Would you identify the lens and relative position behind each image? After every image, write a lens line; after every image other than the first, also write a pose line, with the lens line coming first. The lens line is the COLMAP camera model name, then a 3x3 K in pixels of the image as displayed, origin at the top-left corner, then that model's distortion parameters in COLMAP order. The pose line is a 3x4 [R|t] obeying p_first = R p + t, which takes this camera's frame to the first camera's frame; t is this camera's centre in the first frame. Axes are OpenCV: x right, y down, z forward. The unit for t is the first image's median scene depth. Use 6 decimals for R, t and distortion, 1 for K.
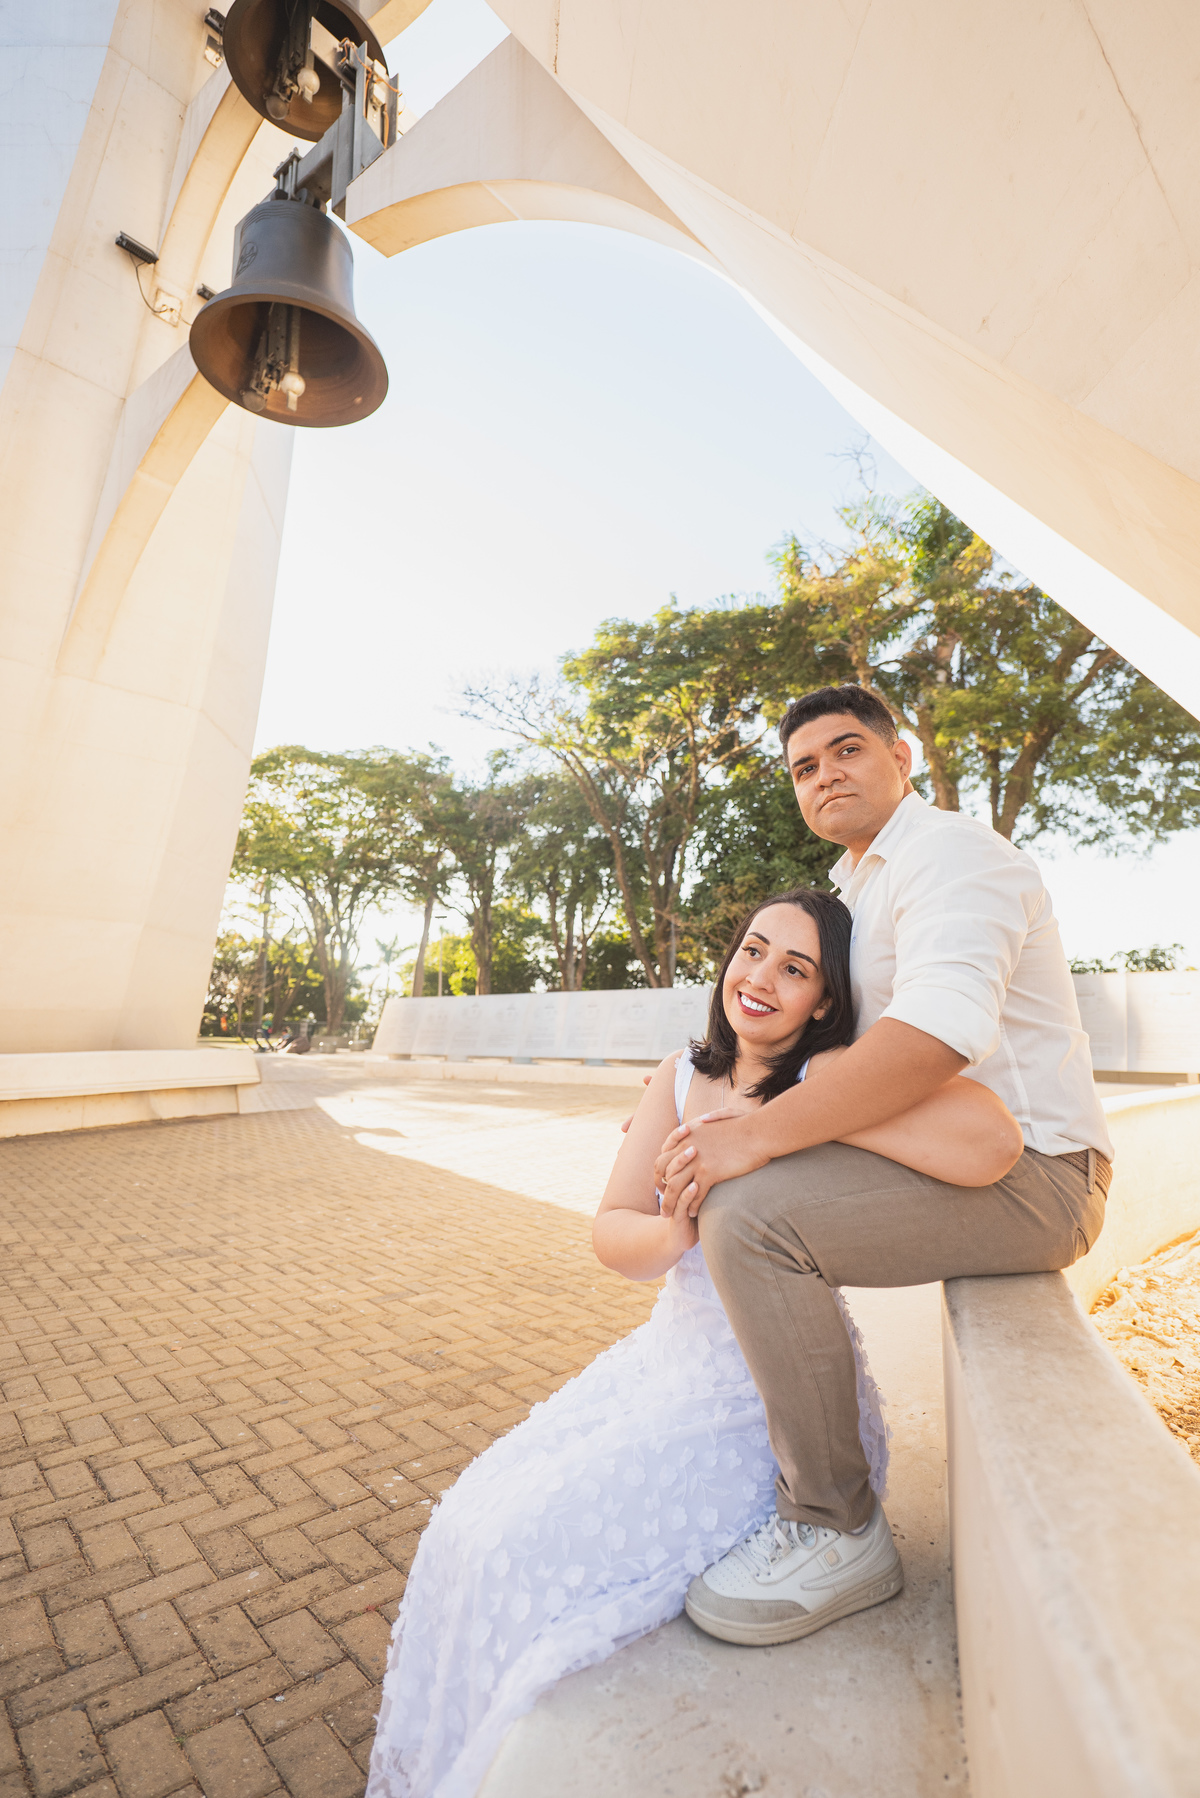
lens RADIAL K [[920.4, 0, 600.0], [0, 920.4, 899.0], [0, 0, 1]] dist [-0.017145, 0.000176]
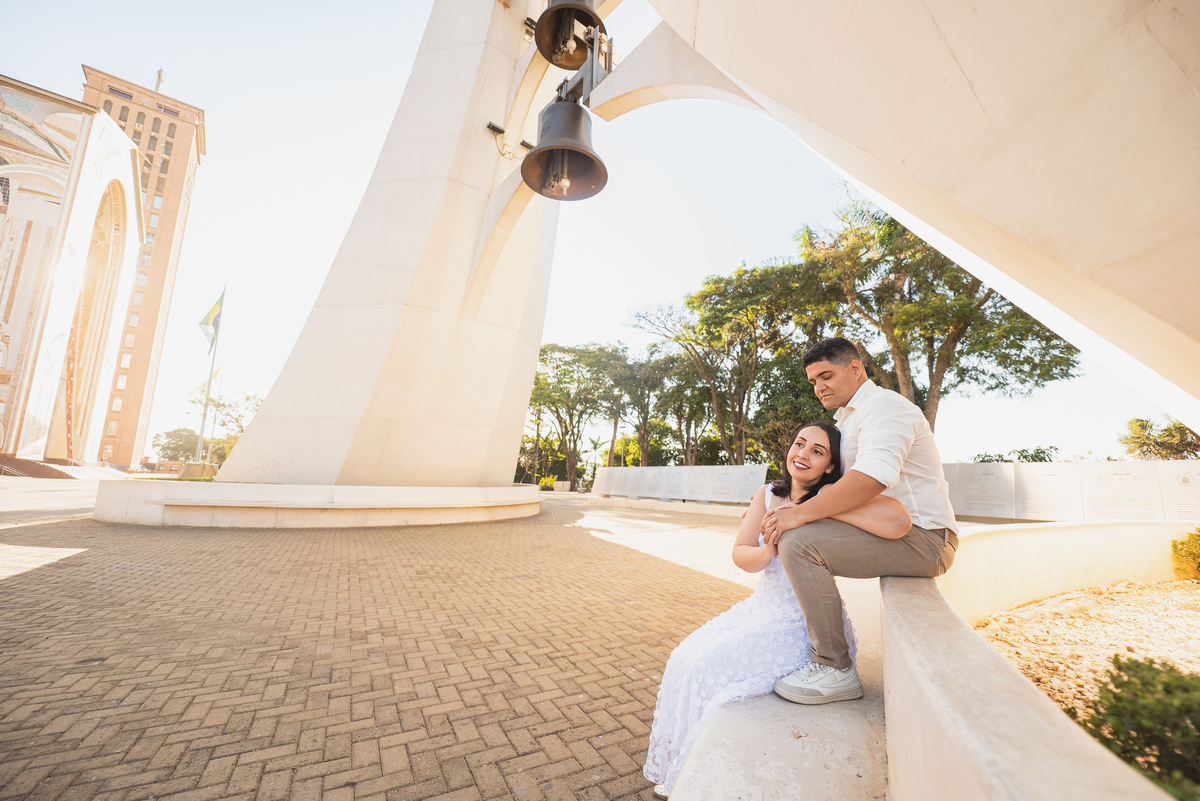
lens RADIAL K [[472.1, 0, 600.5], [0, 472.1, 403.2], [0, 0, 1]] dist [-0.013599, -0.000286]
pose [[0.977368, -0.002076, -0.211534, -0.006368], [-0.004571, 0.999511, -0.030928, -0.001051], [0.211495, 0.031195, 0.976881, -0.027341]]
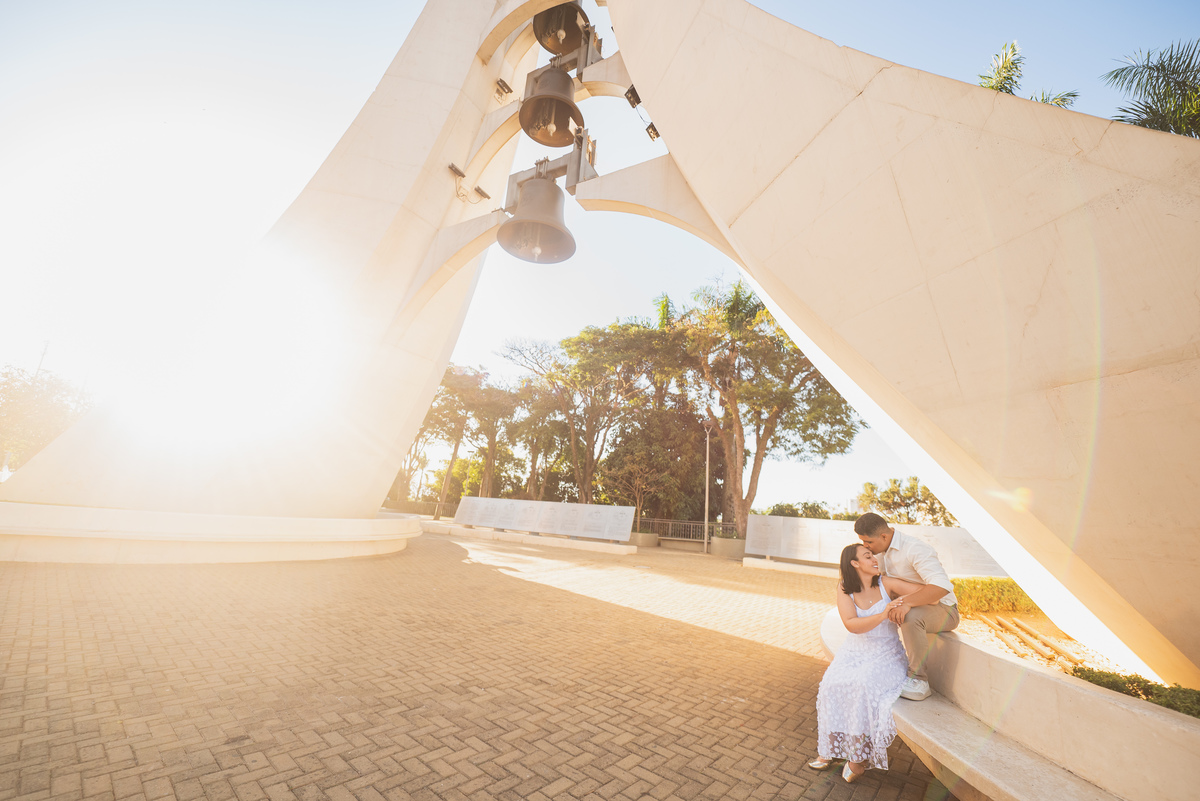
lens RADIAL K [[472.1, 0, 600.5], [0, 472.1, 403.2], [0, 0, 1]] dist [-0.013599, -0.000286]
pose [[0.982701, 0.114995, 0.145172, -0.123327], [-0.101284, 0.989963, -0.098566, -0.024496], [-0.155050, 0.082158, 0.984485, -0.086823]]
